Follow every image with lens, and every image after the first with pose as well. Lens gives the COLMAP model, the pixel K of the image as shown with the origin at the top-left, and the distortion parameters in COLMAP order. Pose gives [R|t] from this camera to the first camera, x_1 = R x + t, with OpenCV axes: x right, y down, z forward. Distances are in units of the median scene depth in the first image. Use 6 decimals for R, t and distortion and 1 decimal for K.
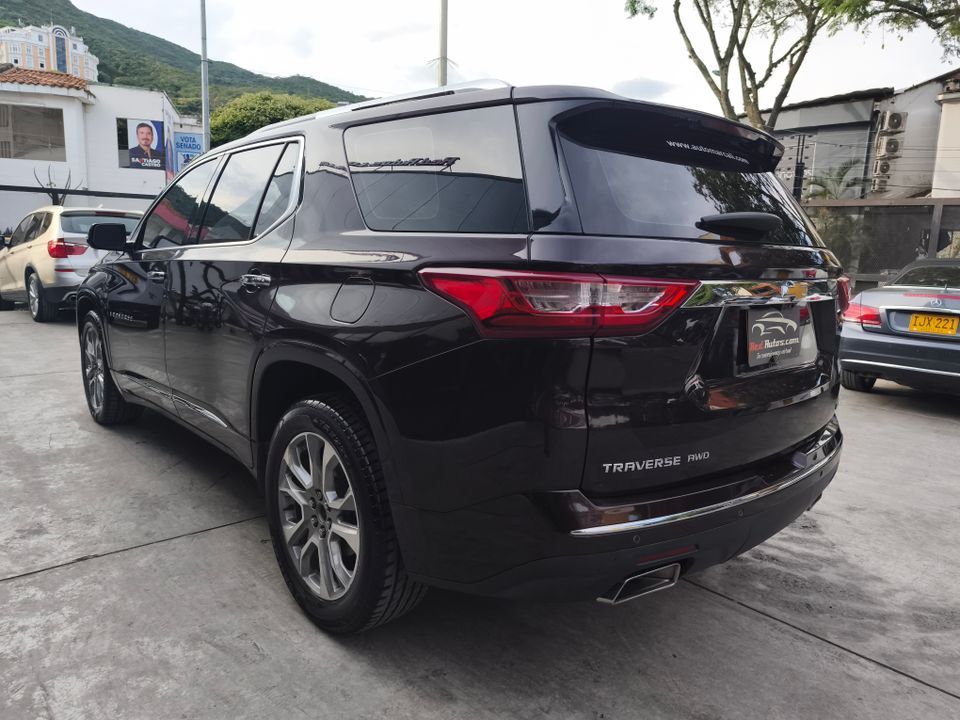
lens RADIAL K [[665.7, 0, 482.9], [0, 665.7, 362.9], [0, 0, 1]] dist [0.009317, -0.019375]
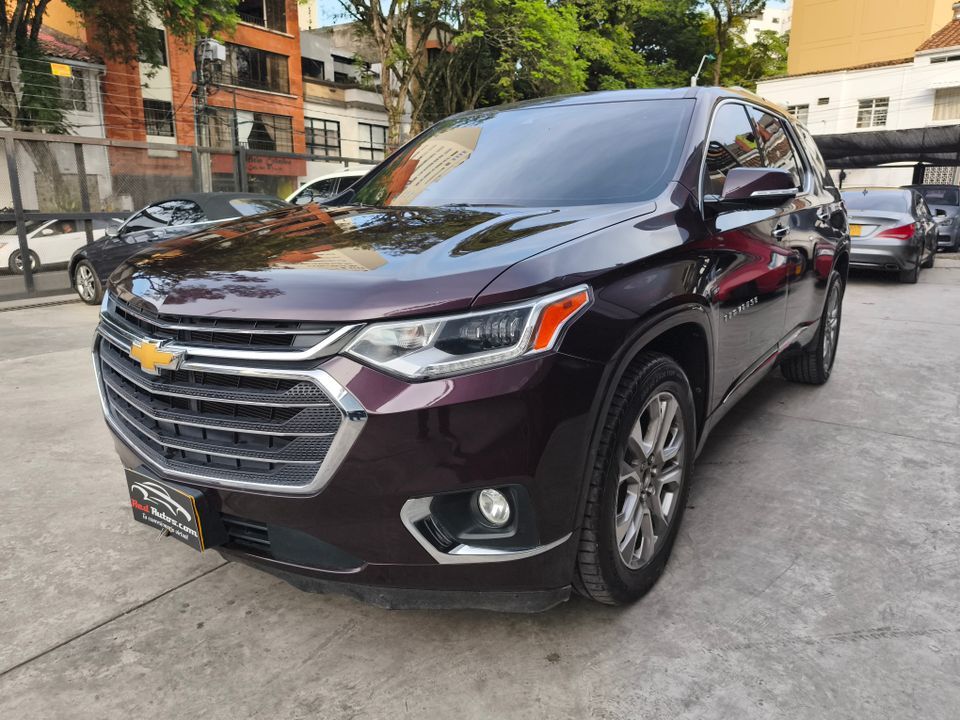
lens RADIAL K [[665.7, 0, 482.9], [0, 665.7, 362.9], [0, 0, 1]] dist [0.009317, -0.019375]
pose [[-0.217454, -0.264231, 0.939625, -1.388516], [0.164335, 0.939008, 0.302089, -0.326650], [-0.962137, 0.220104, -0.160769, 1.675900]]
